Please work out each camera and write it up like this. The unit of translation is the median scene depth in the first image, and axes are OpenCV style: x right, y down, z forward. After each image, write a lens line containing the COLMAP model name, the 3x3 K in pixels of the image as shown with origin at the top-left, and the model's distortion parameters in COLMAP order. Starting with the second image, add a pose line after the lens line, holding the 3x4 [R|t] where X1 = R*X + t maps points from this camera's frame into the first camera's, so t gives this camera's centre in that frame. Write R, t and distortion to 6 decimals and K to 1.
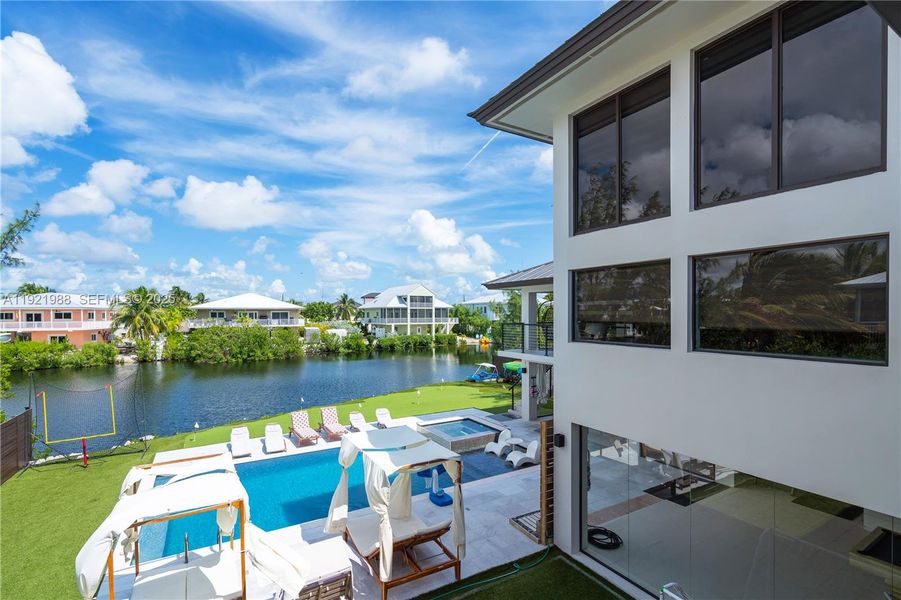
lens RADIAL K [[406.7, 0, 439.5], [0, 406.7, 308.2], [0, 0, 1]] dist [-0.006772, 0.000622]
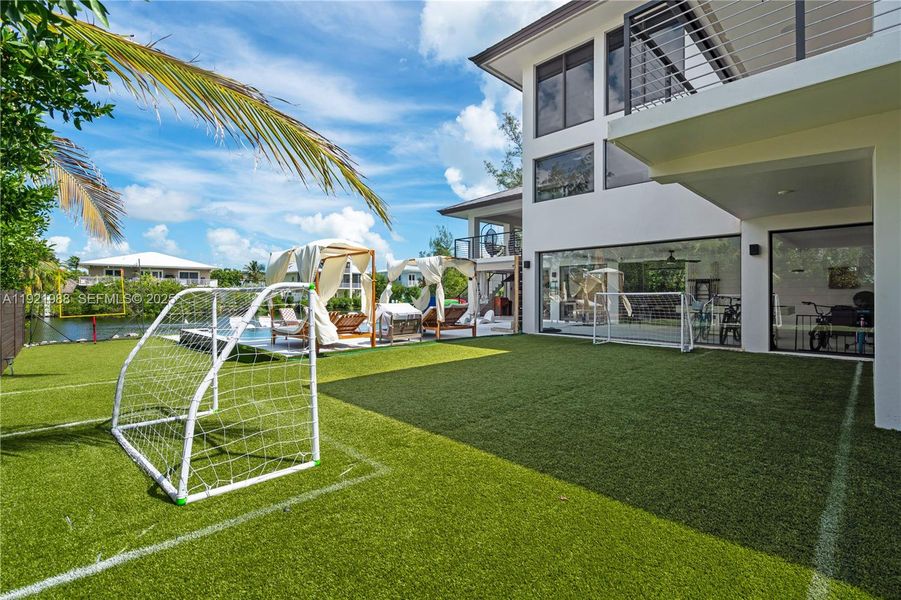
lens RADIAL K [[407.5, 0, 437.4], [0, 407.5, 293.3], [0, 0, 1]] dist [-0.001561, 0.000076]
pose [[0.971179, 0.008360, 0.238205, -0.105602], [-0.008476, 0.999964, -0.000539, 0.106908], [-0.238200, -0.001495, 0.971215, -0.120152]]
